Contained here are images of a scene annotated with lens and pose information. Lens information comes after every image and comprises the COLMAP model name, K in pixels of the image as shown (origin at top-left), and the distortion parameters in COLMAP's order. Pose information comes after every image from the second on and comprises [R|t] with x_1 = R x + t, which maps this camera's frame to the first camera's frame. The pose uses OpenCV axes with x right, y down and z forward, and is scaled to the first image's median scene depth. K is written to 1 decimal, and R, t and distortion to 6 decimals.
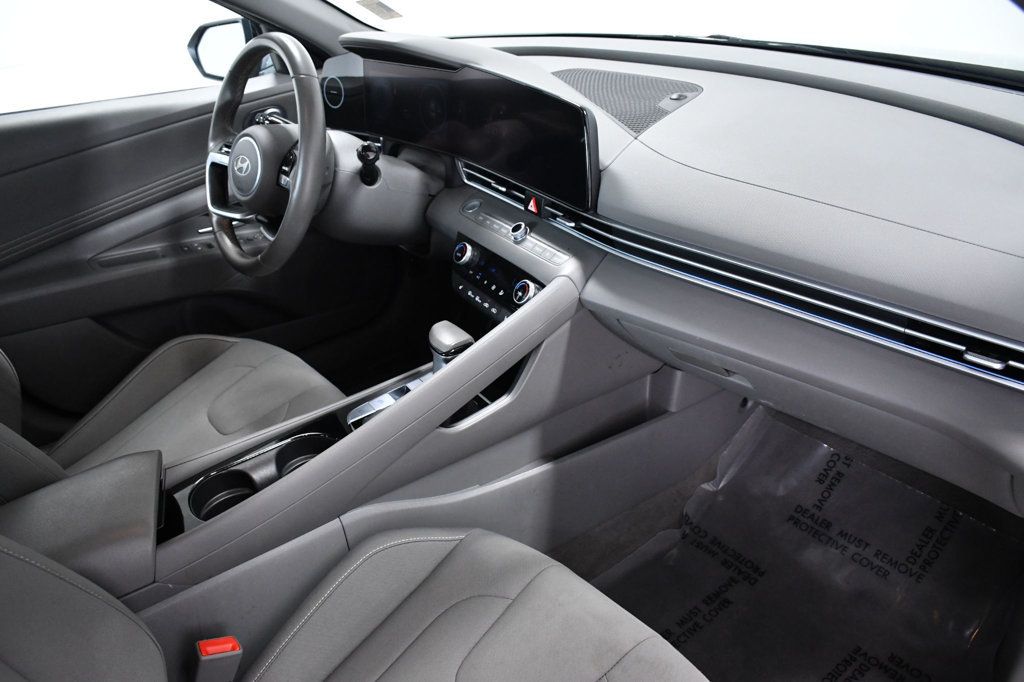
lens RADIAL K [[789.2, 0, 512.0], [0, 789.2, 341.0], [0, 0, 1]] dist [-0.158778, 0.095279]
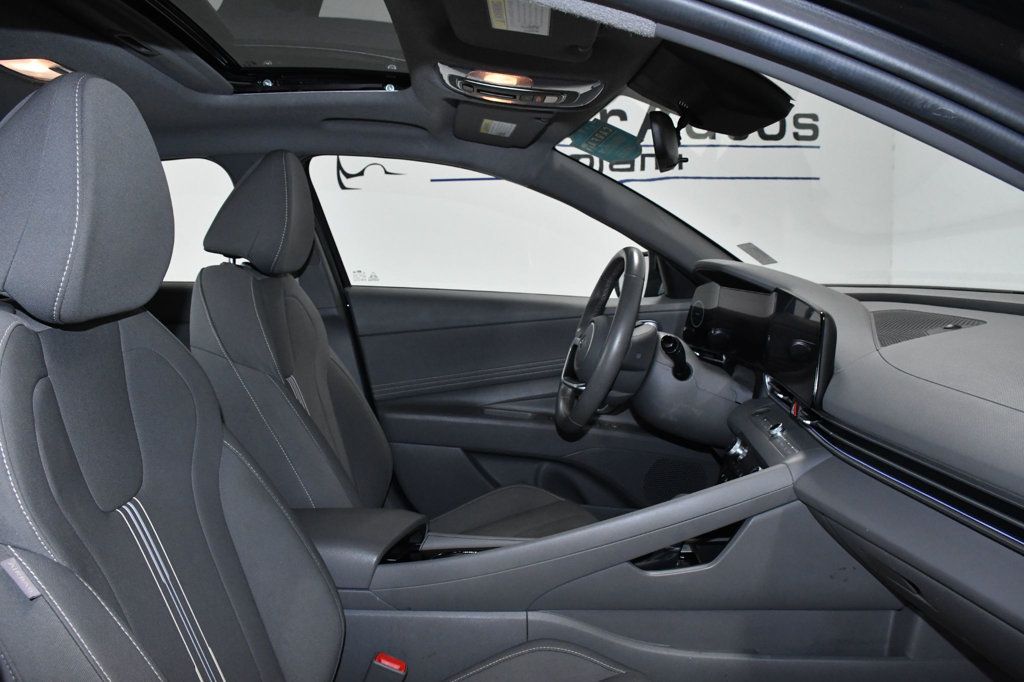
lens RADIAL K [[789.2, 0, 512.0], [0, 789.2, 341.0], [0, 0, 1]] dist [-0.158778, 0.095279]
pose [[0.796069, 0.126474, -0.591844, 0.357981], [-0.326574, 0.913097, -0.244139, 0.135755], [0.509533, 0.387632, 0.768191, -0.045887]]
